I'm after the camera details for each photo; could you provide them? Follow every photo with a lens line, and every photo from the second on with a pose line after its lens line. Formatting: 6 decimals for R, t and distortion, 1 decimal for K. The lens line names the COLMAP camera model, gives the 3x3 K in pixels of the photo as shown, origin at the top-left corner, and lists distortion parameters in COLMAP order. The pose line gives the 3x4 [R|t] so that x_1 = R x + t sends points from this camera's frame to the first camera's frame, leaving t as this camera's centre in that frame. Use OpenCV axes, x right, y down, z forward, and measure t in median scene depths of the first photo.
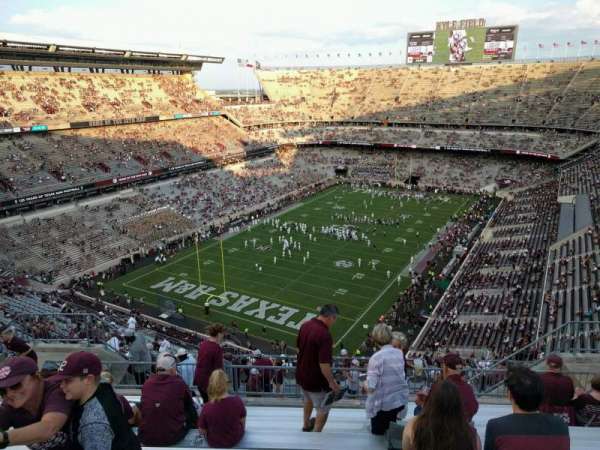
lens RADIAL K [[455.8, 0, 300.0], [0, 455.8, 225.0], [0, 0, 1]] dist [-0.008247, 0.027706]
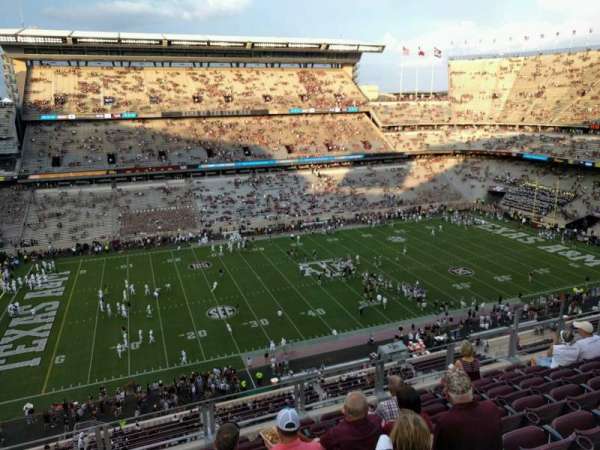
lens RADIAL K [[455.8, 0, 300.0], [0, 455.8, 225.0], [0, 0, 1]] dist [-0.008247, 0.027706]
pose [[0.767090, 0.165511, -0.619822, 0.333028], [-0.178319, 0.983083, 0.041825, -0.052266], [0.616259, 0.078443, 0.783627, 0.298451]]
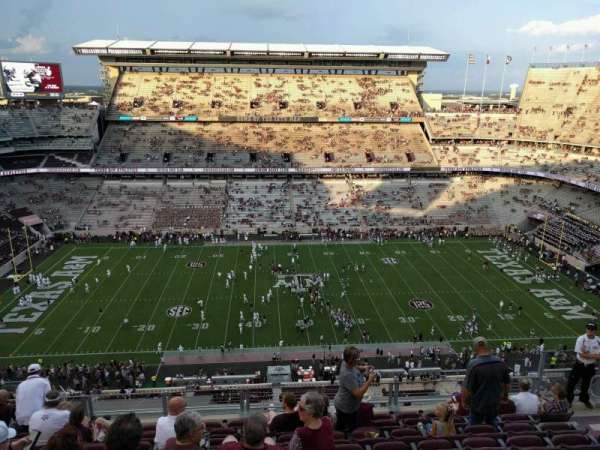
lens RADIAL K [[451.8, 0, 300.0], [0, 451.8, 225.0], [0, 0, 1]] dist [0.004879, 0.013836]
pose [[0.566309, 0.256386, -0.783301, 0.453313], [-0.256168, 0.958068, 0.128387, -0.122198], [0.783372, 0.127950, 0.608241, 0.375151]]
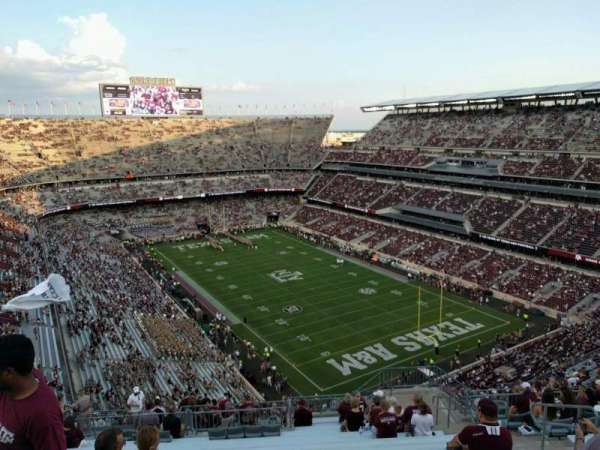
lens RADIAL K [[455.8, 0, 300.0], [0, 455.8, 225.0], [0, 0, 1]] dist [-0.008247, 0.027706]
pose [[0.481202, -0.173848, 0.859198, -0.529069], [0.263051, 0.963605, 0.047649, -0.097567], [-0.836211, 0.203084, 0.509419, 0.298141]]
